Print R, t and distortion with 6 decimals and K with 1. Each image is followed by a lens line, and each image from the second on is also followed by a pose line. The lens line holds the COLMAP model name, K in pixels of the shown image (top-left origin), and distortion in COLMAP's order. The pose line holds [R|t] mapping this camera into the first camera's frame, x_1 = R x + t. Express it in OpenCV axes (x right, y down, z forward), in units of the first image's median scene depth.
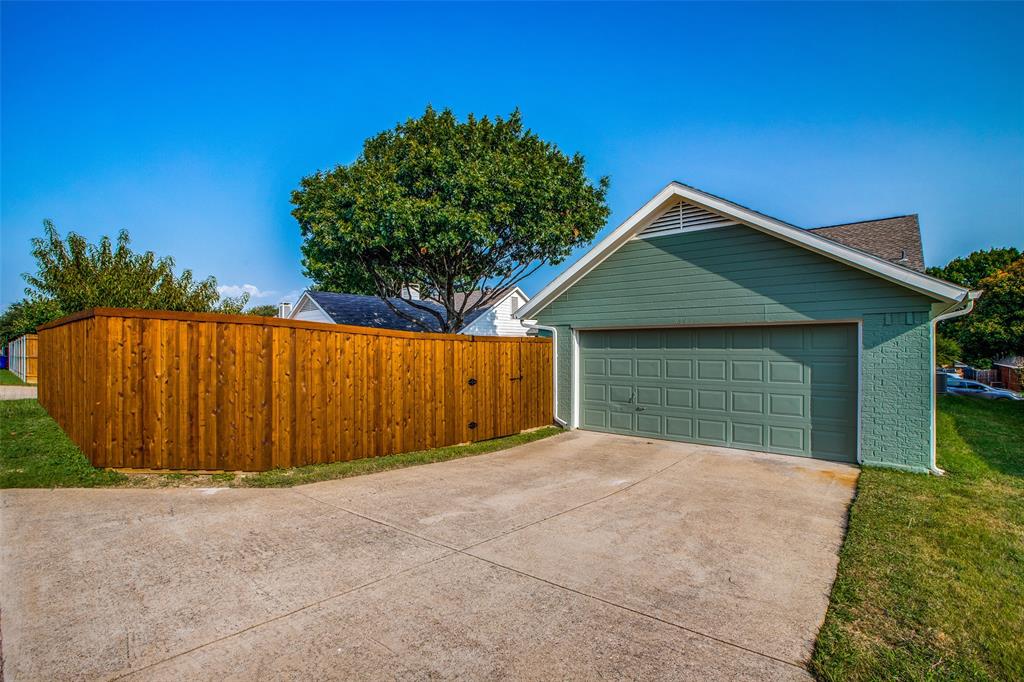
lens RADIAL K [[466.8, 0, 510.6], [0, 466.8, 342.7], [0, 0, 1]] dist [-0.038729, 0.005411]
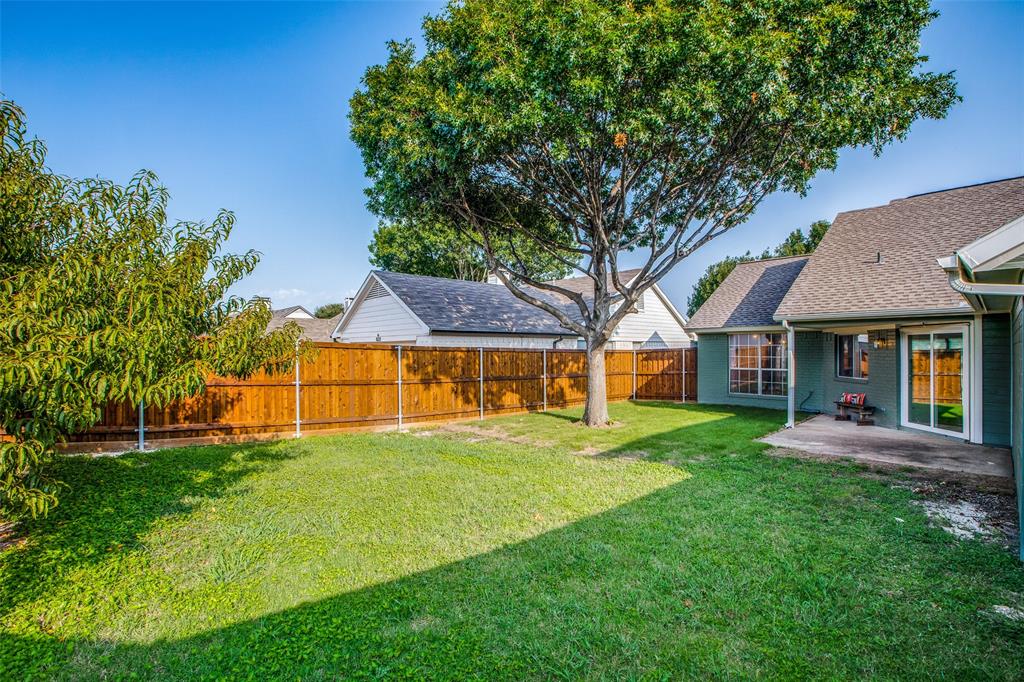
lens RADIAL K [[466.8, 0, 512.3], [0, 466.8, 347.3], [0, 0, 1]] dist [-0.038729, 0.005411]
pose [[0.991914, 0.004312, -0.126842, -0.231953], [-0.003413, 0.999967, 0.007304, 0.002723], [0.126870, -0.006812, 0.991896, 0.533598]]
